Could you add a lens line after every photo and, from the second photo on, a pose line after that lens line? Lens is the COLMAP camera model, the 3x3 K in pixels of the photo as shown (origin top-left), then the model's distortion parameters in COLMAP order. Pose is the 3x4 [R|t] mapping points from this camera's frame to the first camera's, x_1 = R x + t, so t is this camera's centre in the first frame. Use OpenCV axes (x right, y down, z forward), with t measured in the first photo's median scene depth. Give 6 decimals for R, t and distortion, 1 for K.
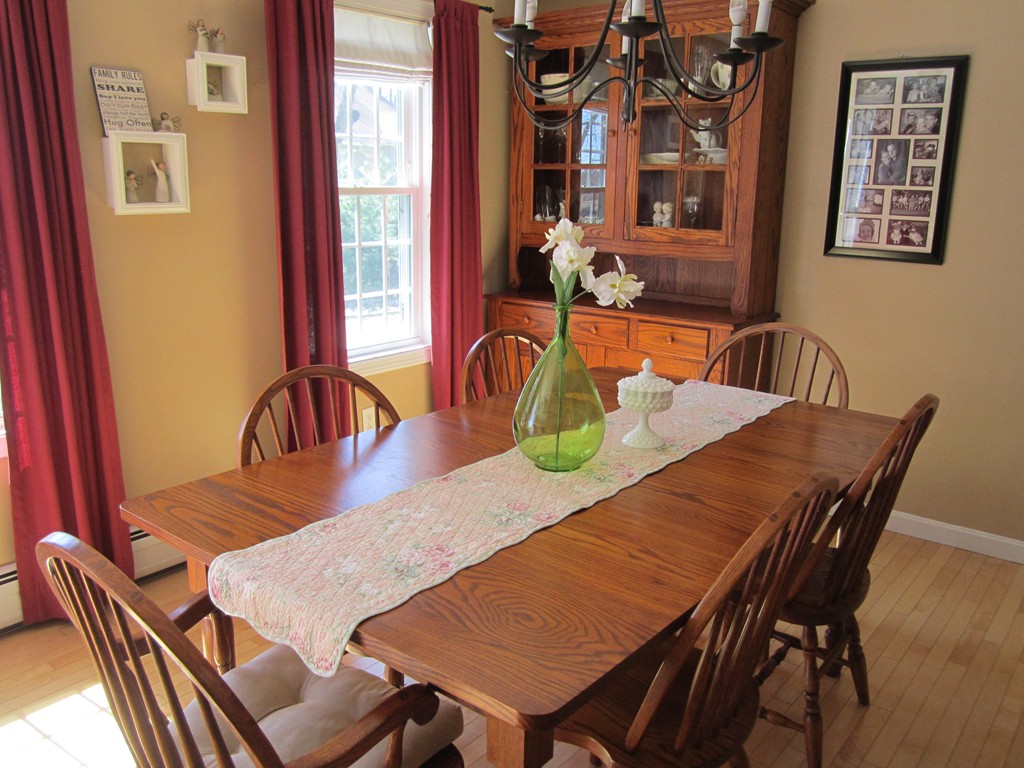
lens RADIAL K [[851.0, 0, 517.2], [0, 851.0, 383.8], [0, 0, 1]] dist [-0.048826, 0.020195]
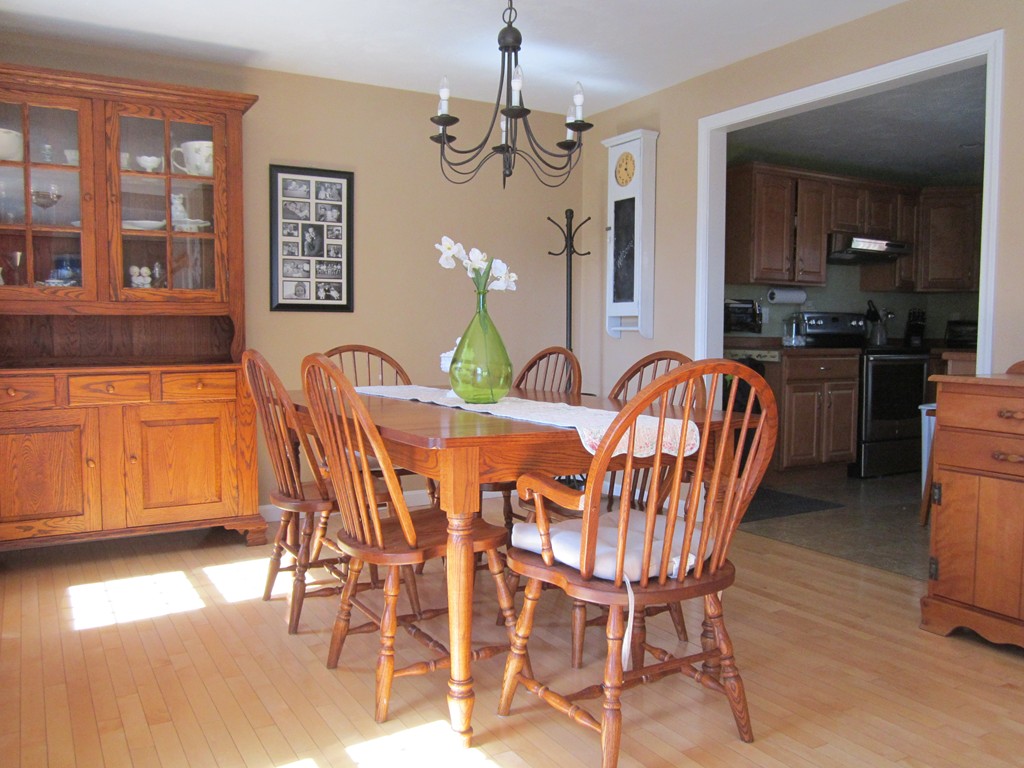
lens RADIAL K [[851.0, 0, 515.0], [0, 851.0, 388.0], [0, 0, 1]] dist [-0.048826, 0.020195]
pose [[0.356446, -0.077840, 0.931068, -0.740711], [0.225719, 0.974180, -0.004969, 0.052510], [-0.906641, 0.211931, 0.364812, 0.245287]]
